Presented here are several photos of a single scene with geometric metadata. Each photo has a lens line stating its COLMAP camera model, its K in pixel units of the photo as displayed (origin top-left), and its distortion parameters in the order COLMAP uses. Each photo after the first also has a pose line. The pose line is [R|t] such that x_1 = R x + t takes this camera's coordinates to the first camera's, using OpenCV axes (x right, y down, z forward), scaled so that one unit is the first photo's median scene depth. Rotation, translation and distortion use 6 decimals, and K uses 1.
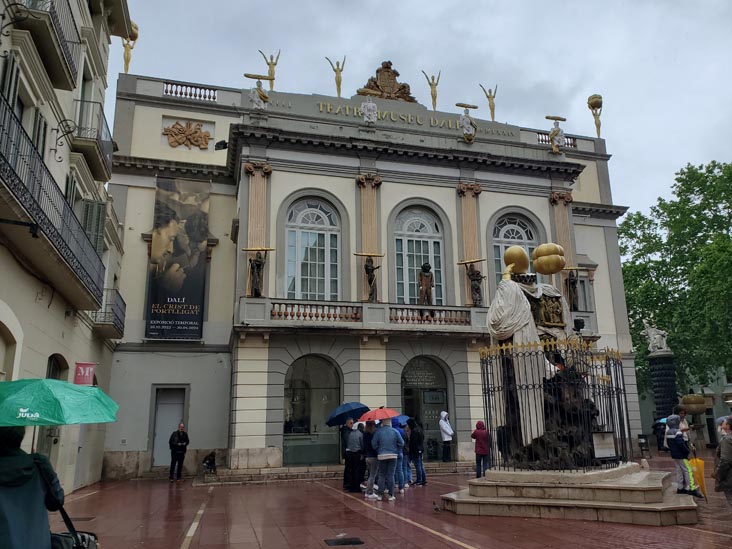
lens RADIAL K [[613.8, 0, 366.0], [0, 613.8, 274.5], [0, 0, 1]] dist [0.005222, -0.014047]
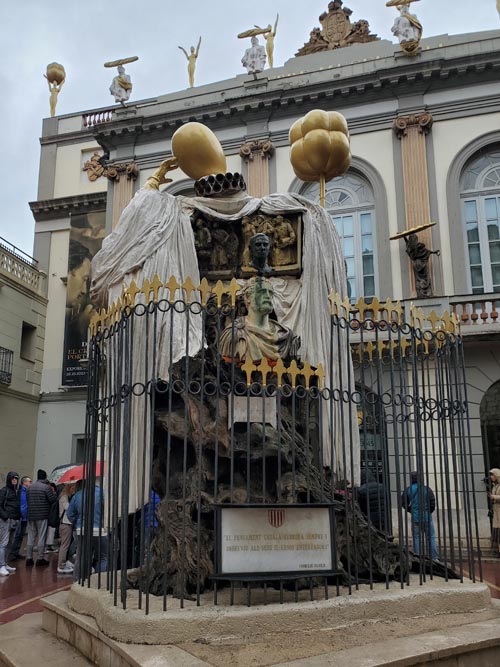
lens RADIAL K [[559.3, 0, 250.3], [0, 559.3, 378.0], [0, 0, 1]] dist [0.005222, -0.014047]
pose [[0.856234, -0.086722, -0.509258, 0.308172], [0.121917, 0.991884, 0.036075, 0.089475], [0.501996, -0.092976, 0.859858, 0.384357]]
